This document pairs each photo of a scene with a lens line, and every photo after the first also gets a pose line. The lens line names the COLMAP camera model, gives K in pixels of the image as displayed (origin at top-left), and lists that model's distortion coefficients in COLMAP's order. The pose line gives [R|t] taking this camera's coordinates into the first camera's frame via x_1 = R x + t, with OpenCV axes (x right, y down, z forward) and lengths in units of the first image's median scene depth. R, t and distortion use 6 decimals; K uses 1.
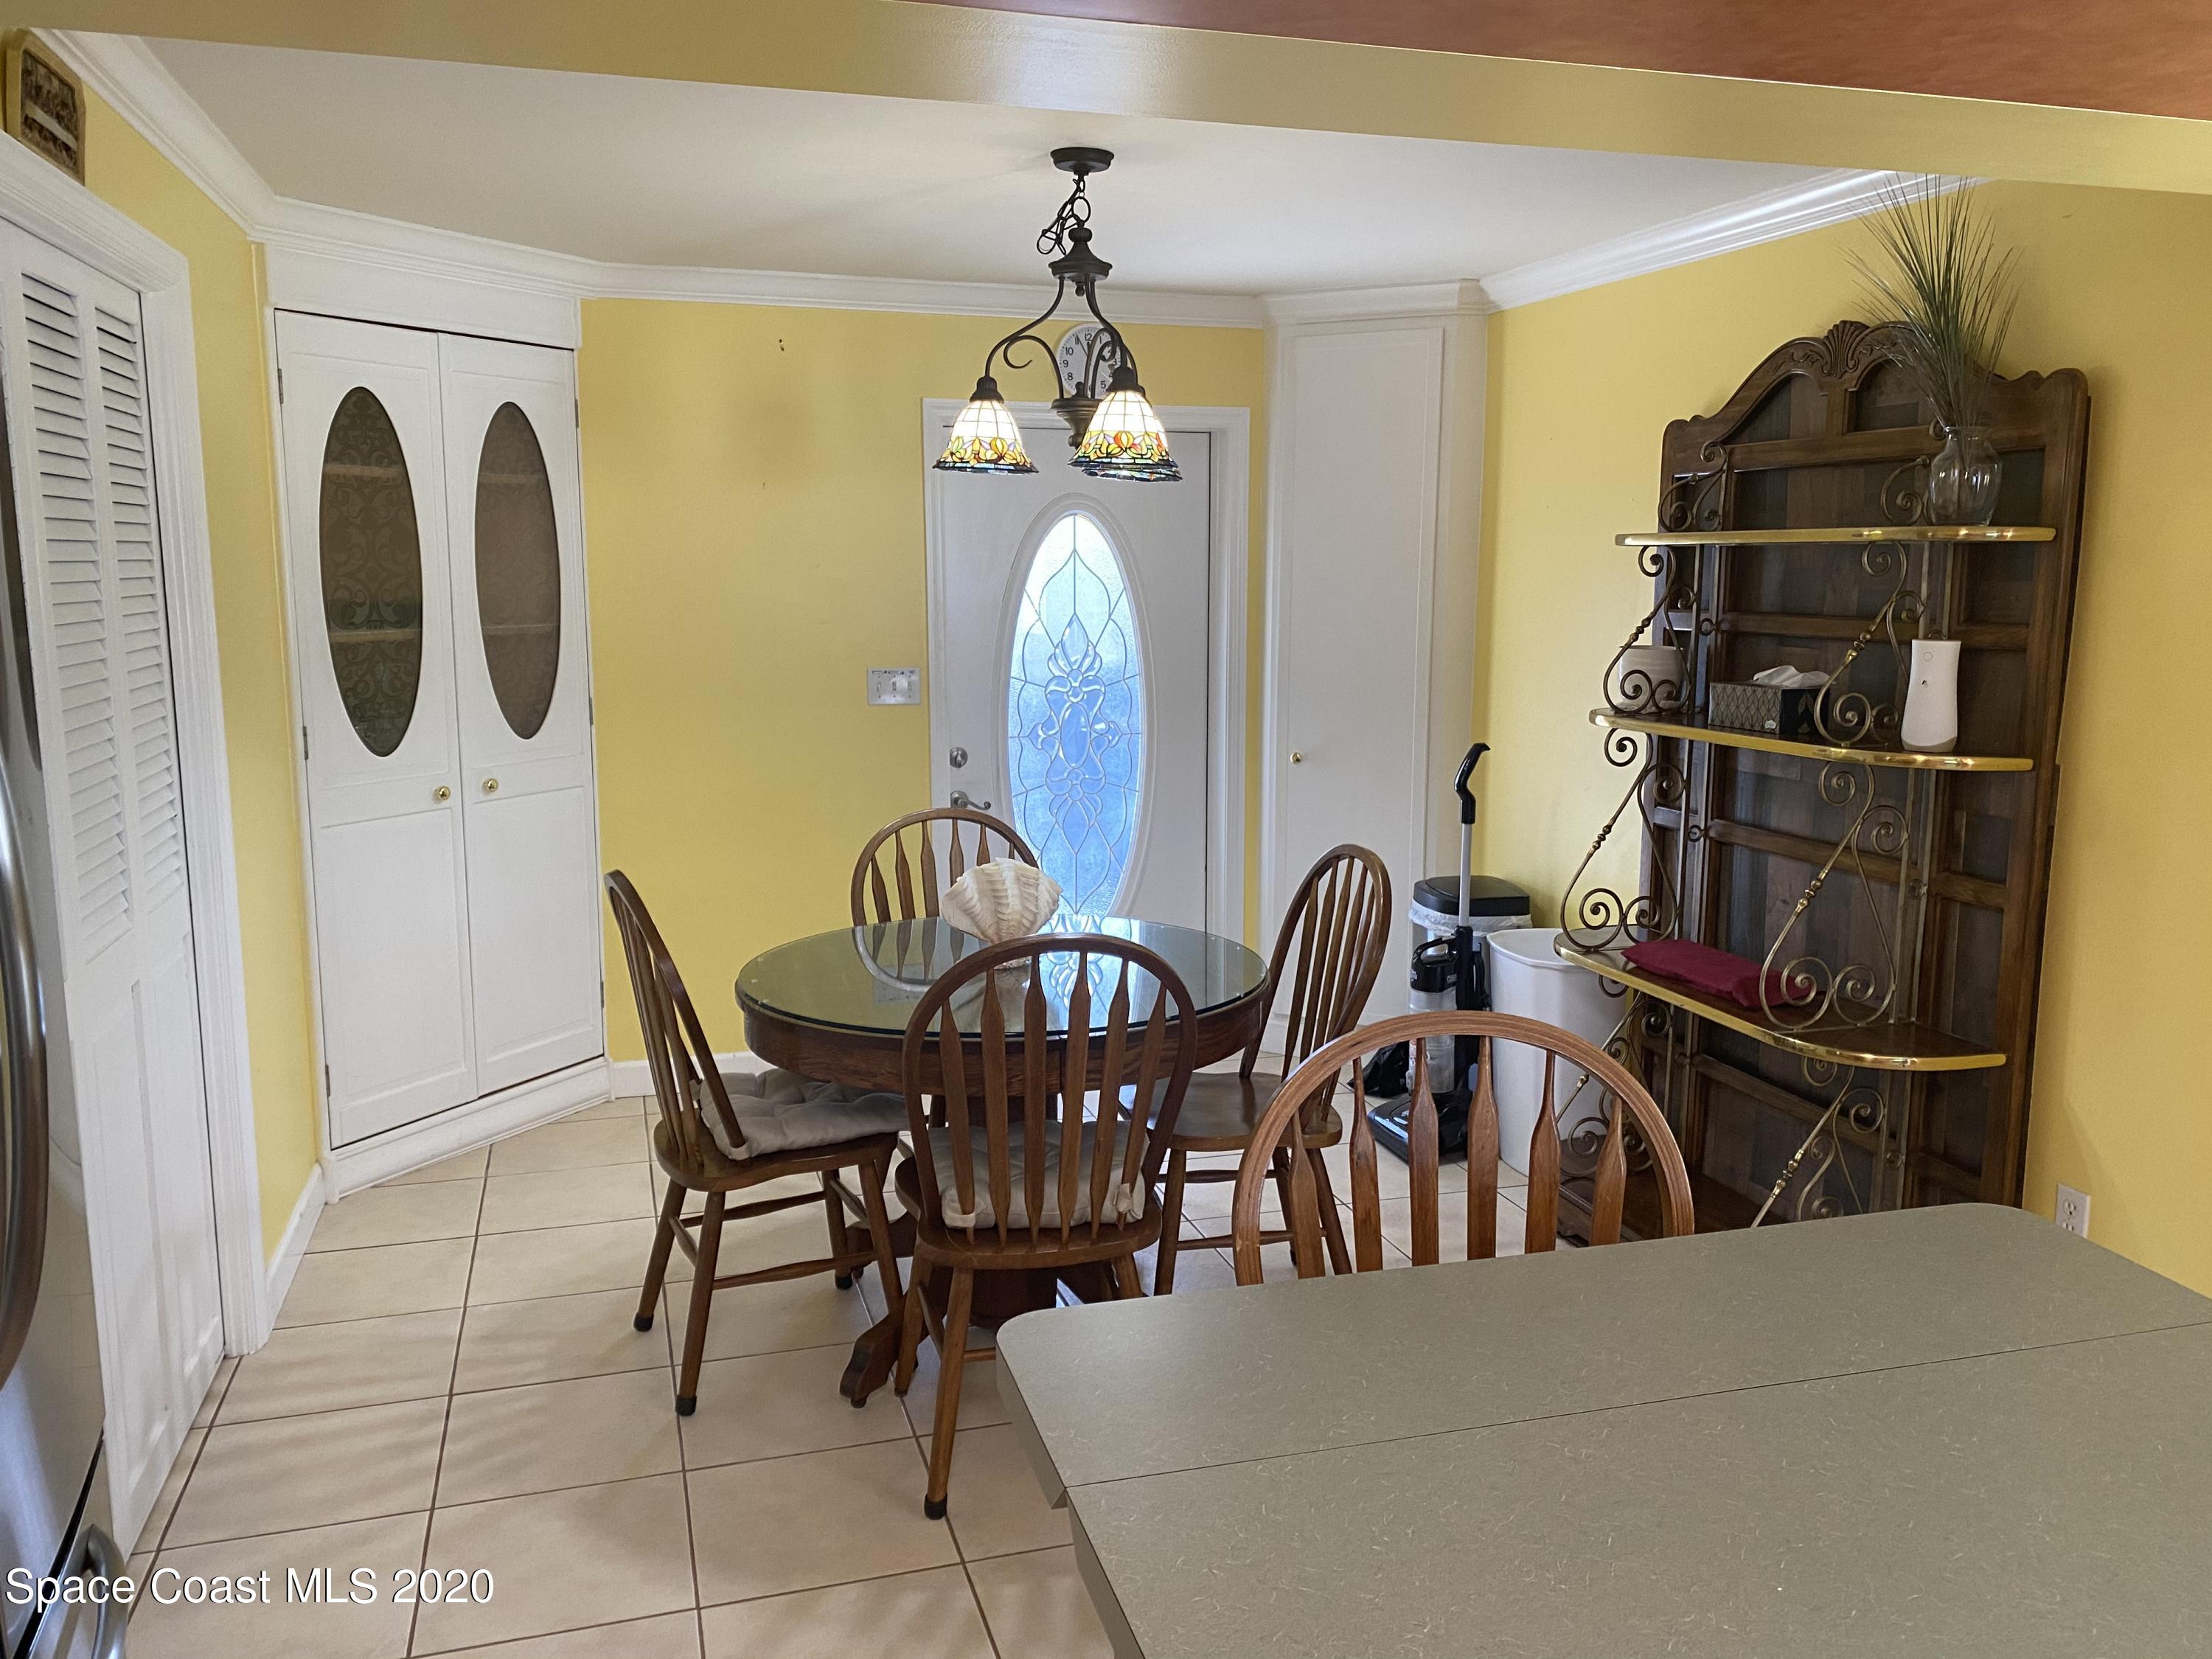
lens RADIAL K [[1692.2, 0, 1108.1], [0, 1692.2, 793.9], [0, 0, 1]] dist [0.020286, -0.009438]
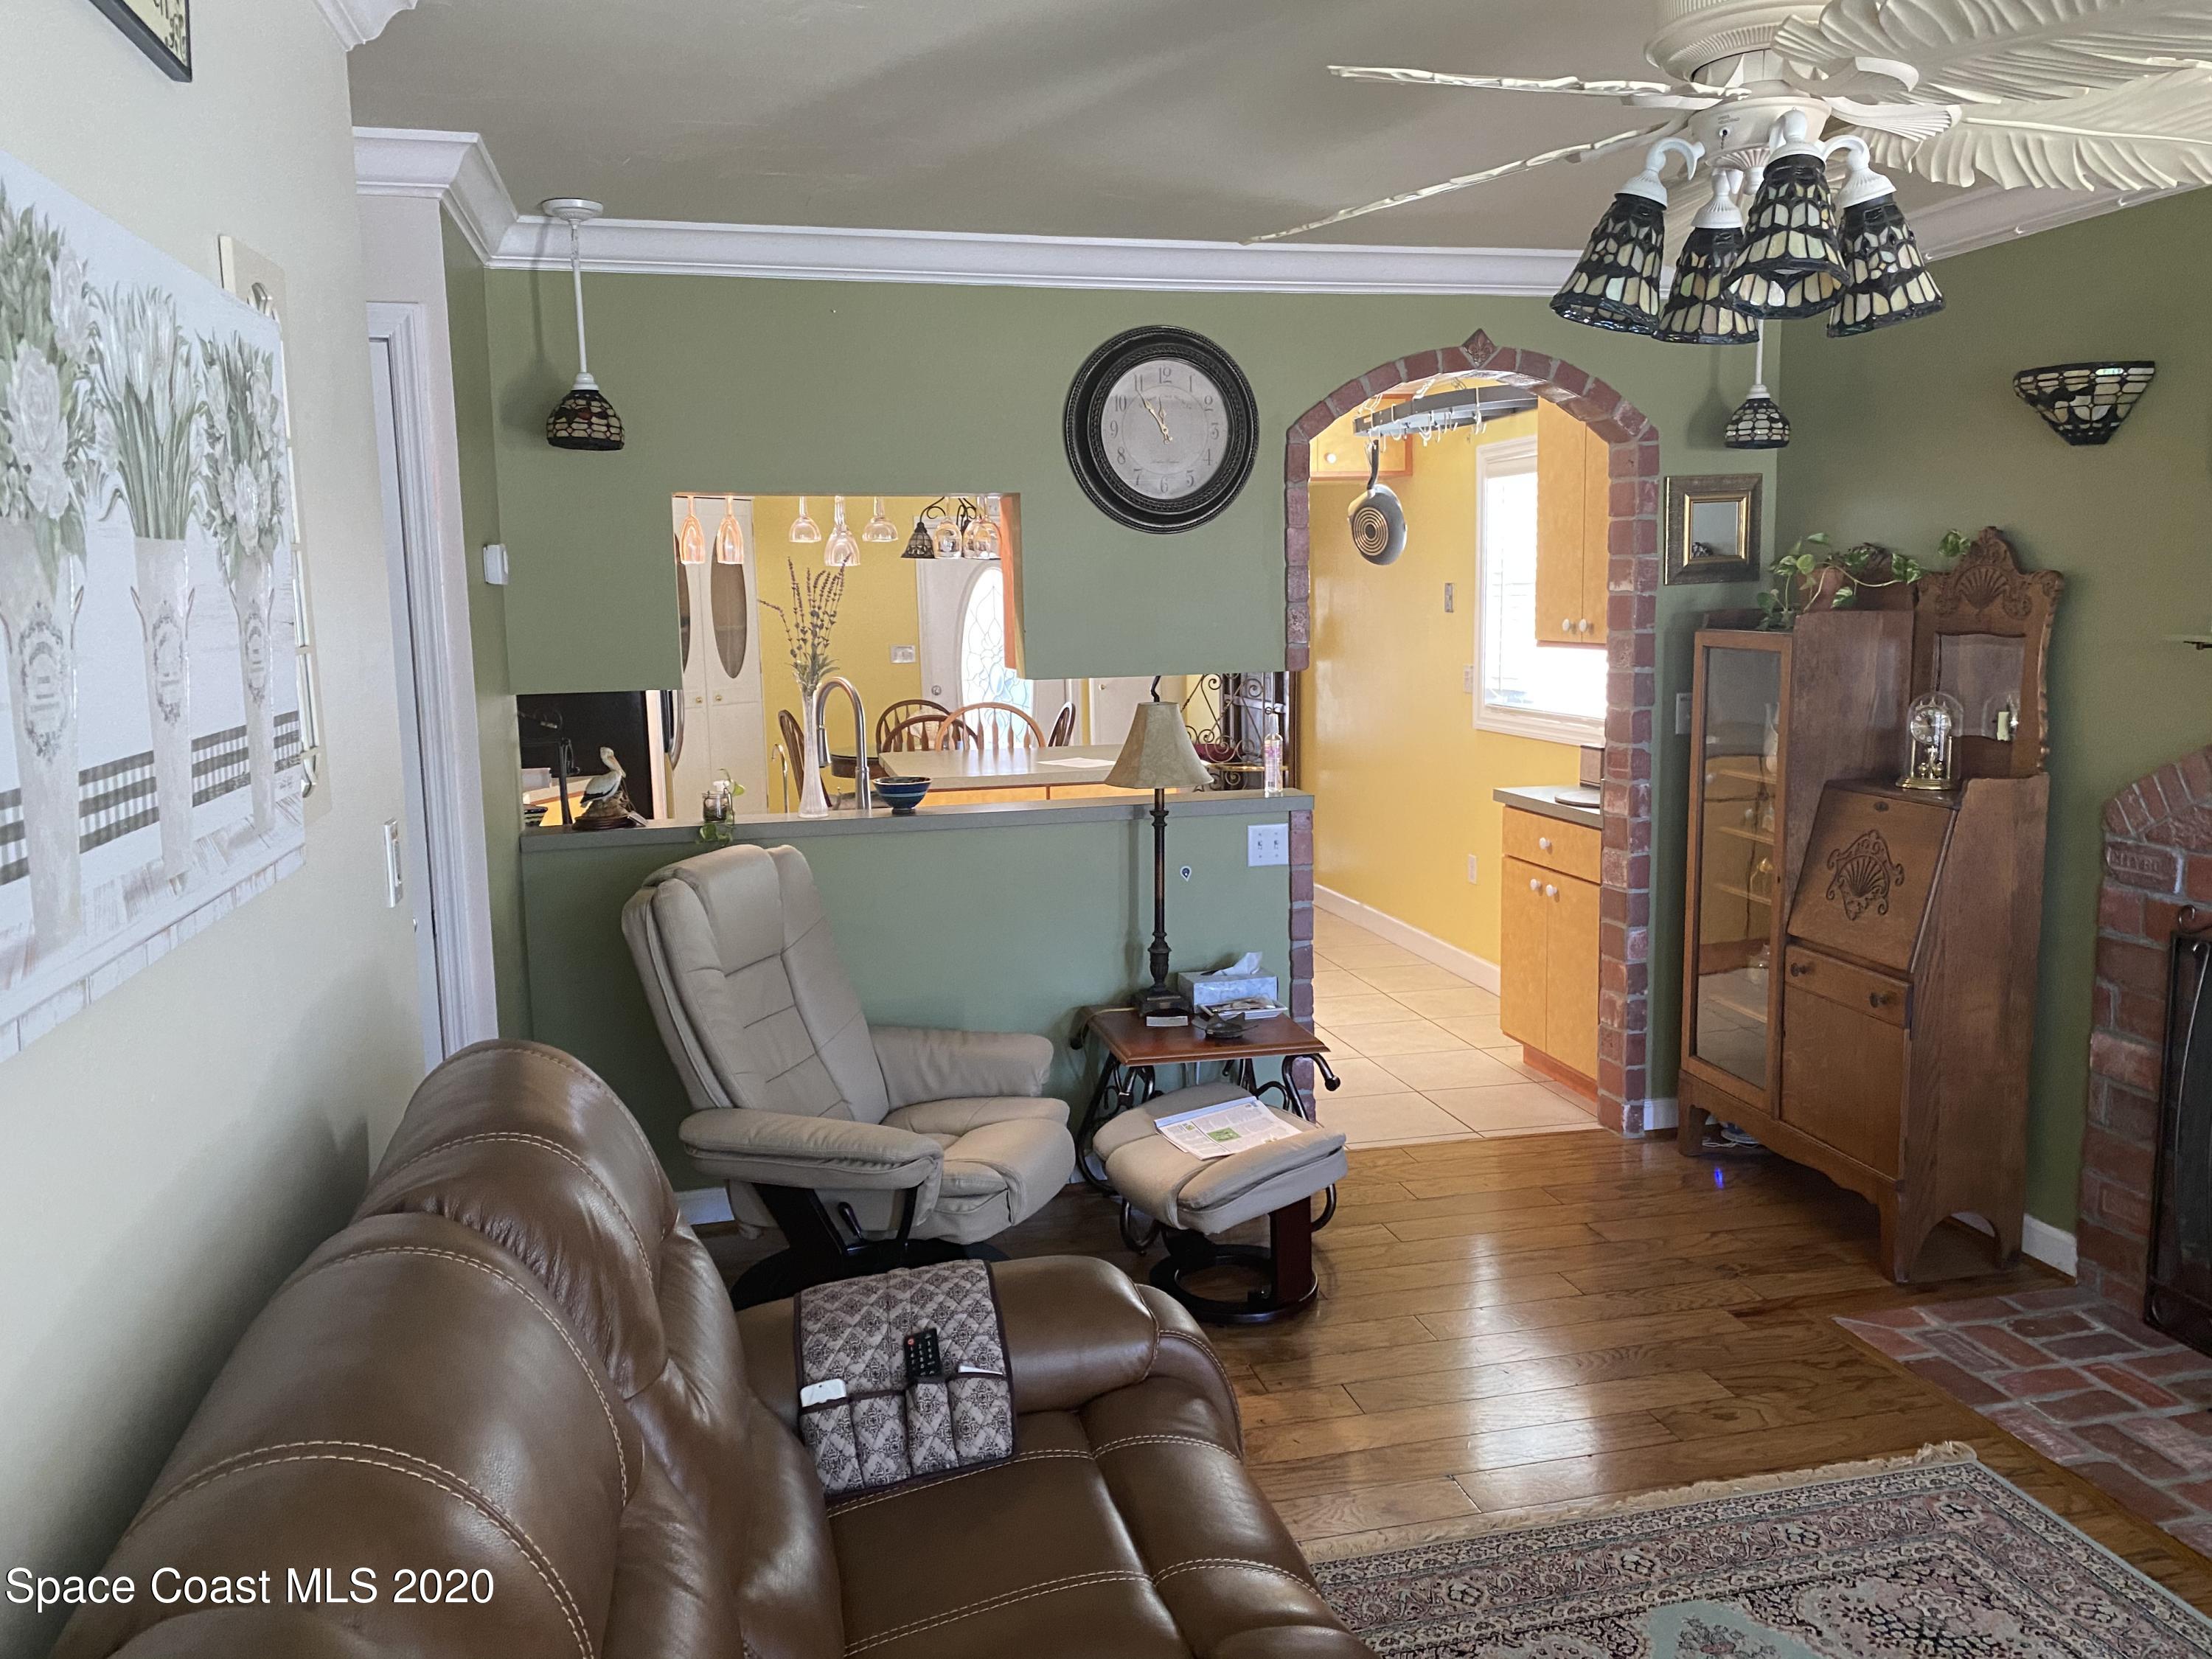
lens RADIAL K [[1681.4, 0, 1115.6], [0, 1681.4, 824.6], [0, 0, 1]] dist [0.002756, -0.010730]
pose [[0.998750, -0.019661, -0.045946, 0.281881], [0.019799, 0.999801, 0.002545, 0.178621], [0.045887, -0.003452, 0.998941, -1.300929]]
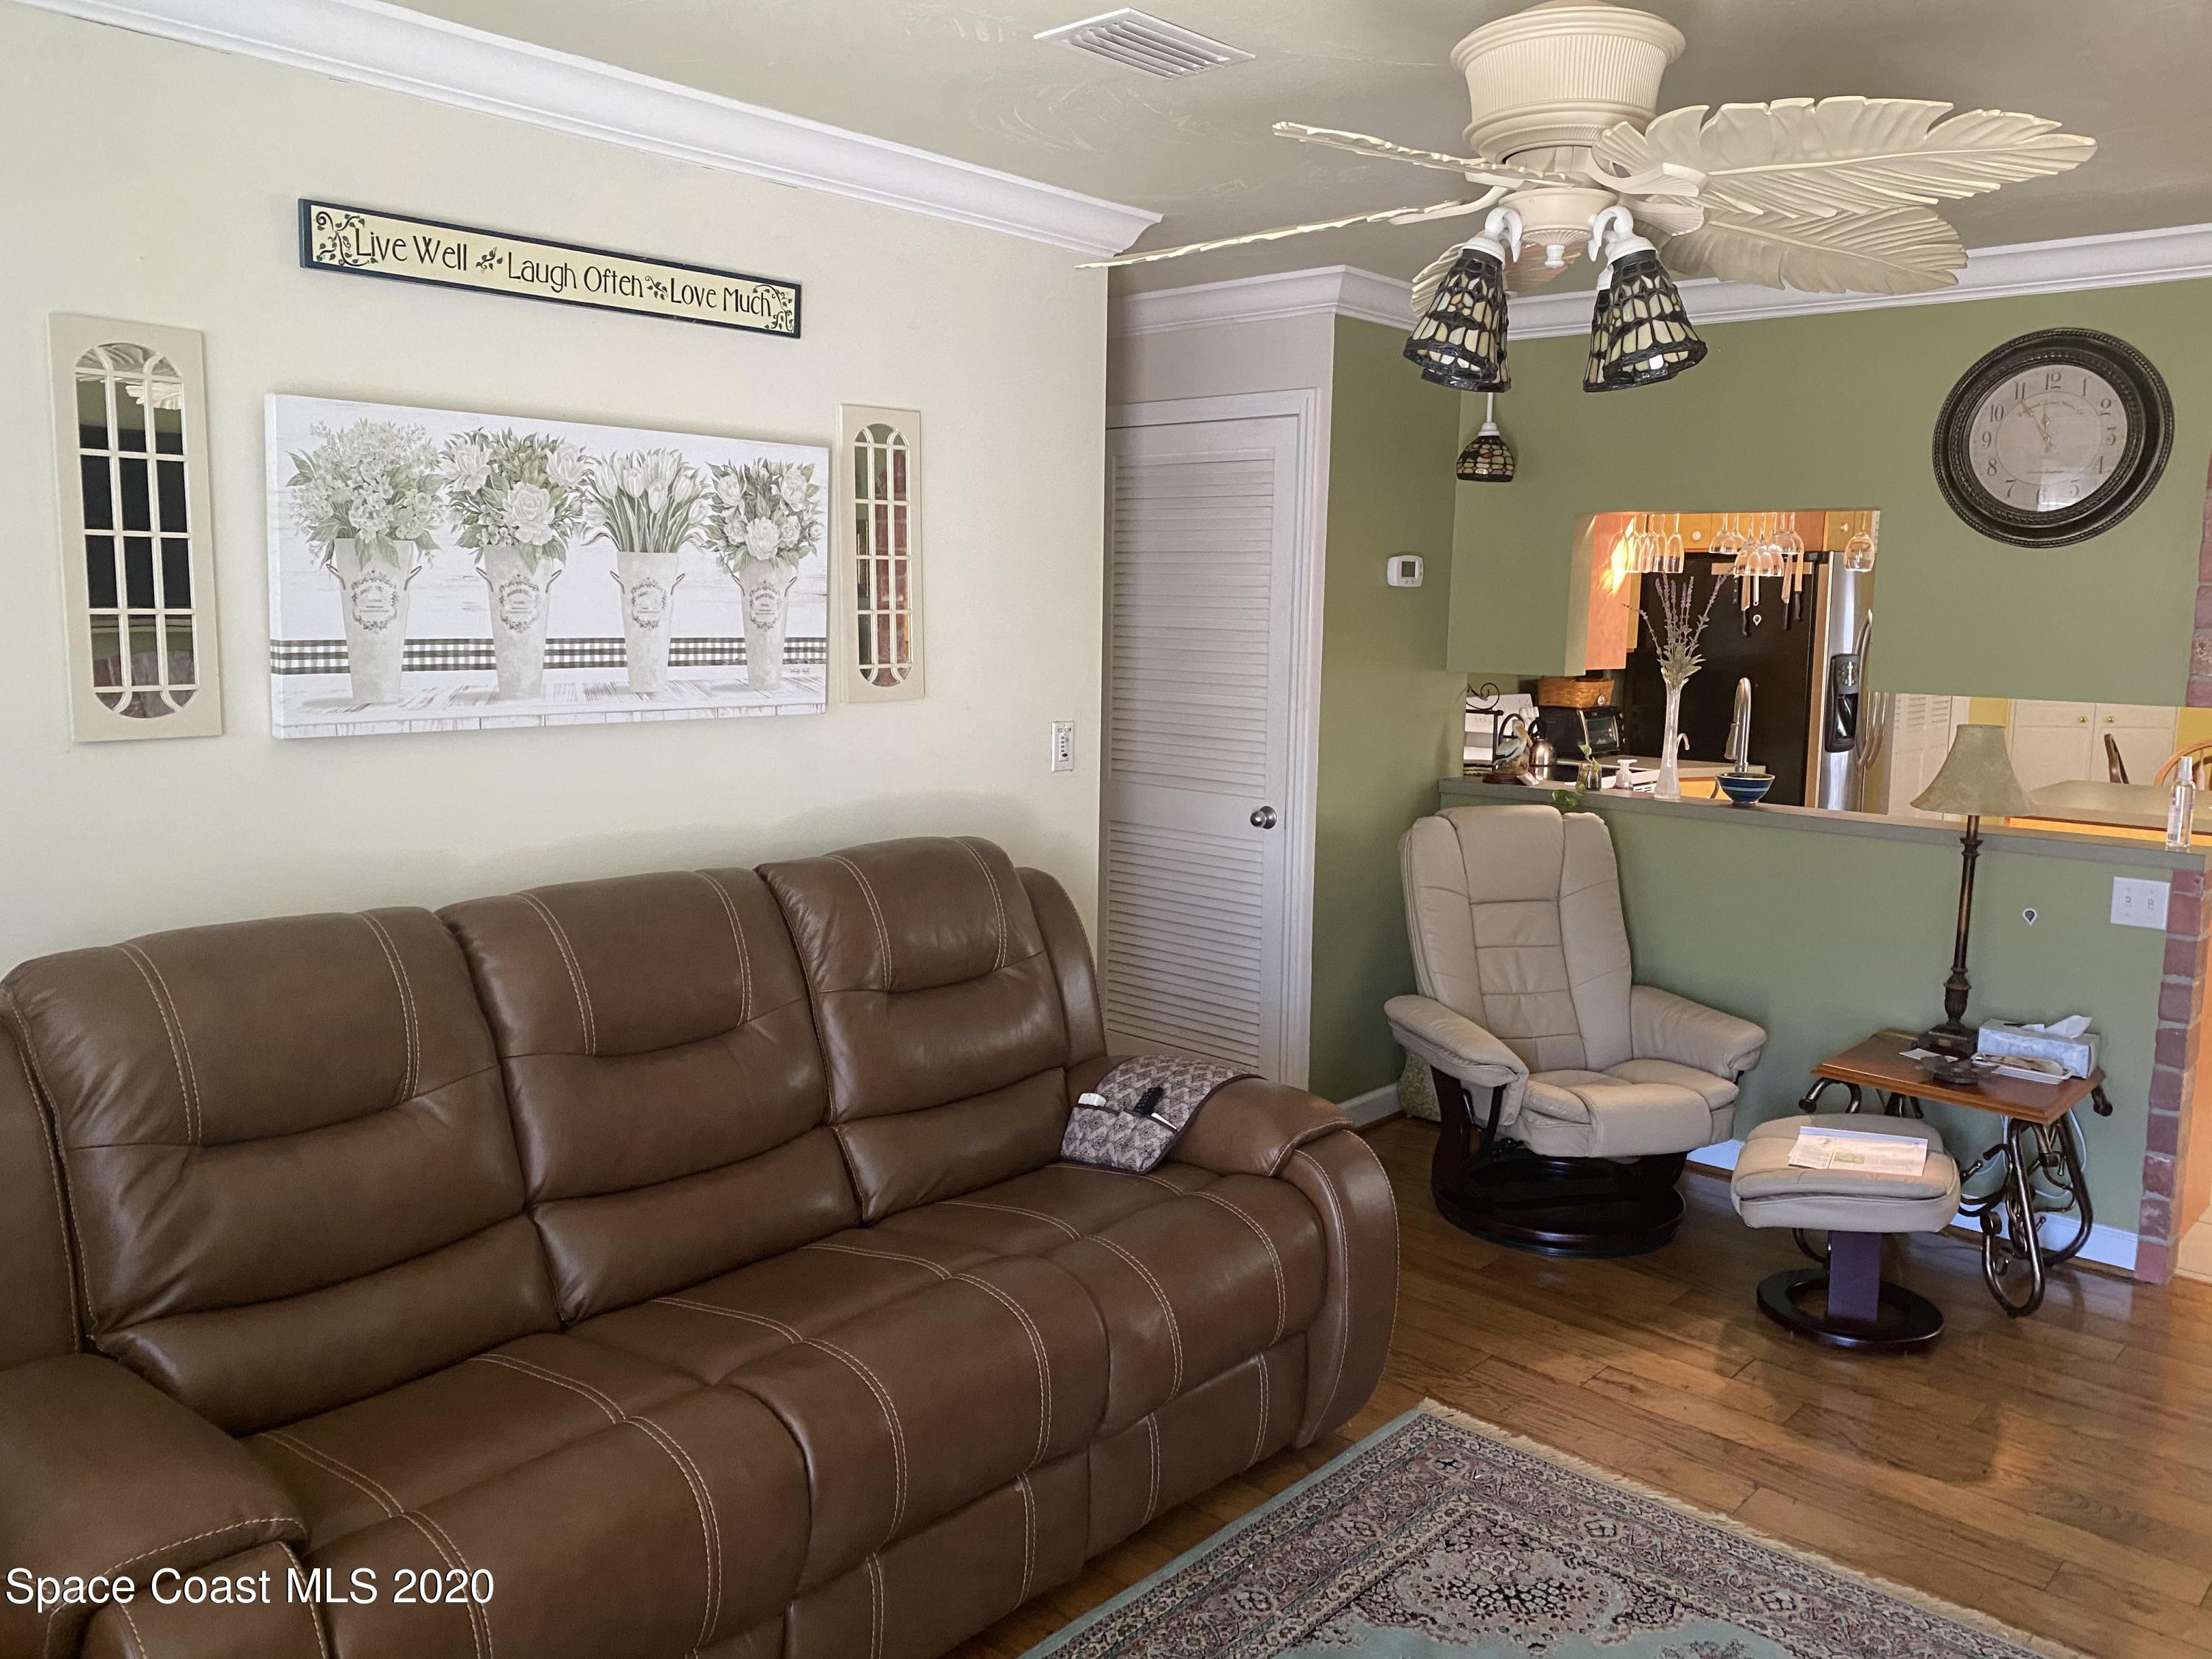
lens RADIAL K [[1685.6, 0, 1099.4], [0, 1685.6, 804.2], [0, 0, 1]] dist [0.078492, -0.118514]
pose [[0.528202, 0.109542, -0.842023, 0.822216], [-0.131260, 0.990257, 0.046486, 0.173886], [0.838912, 0.085970, 0.537434, -1.235470]]
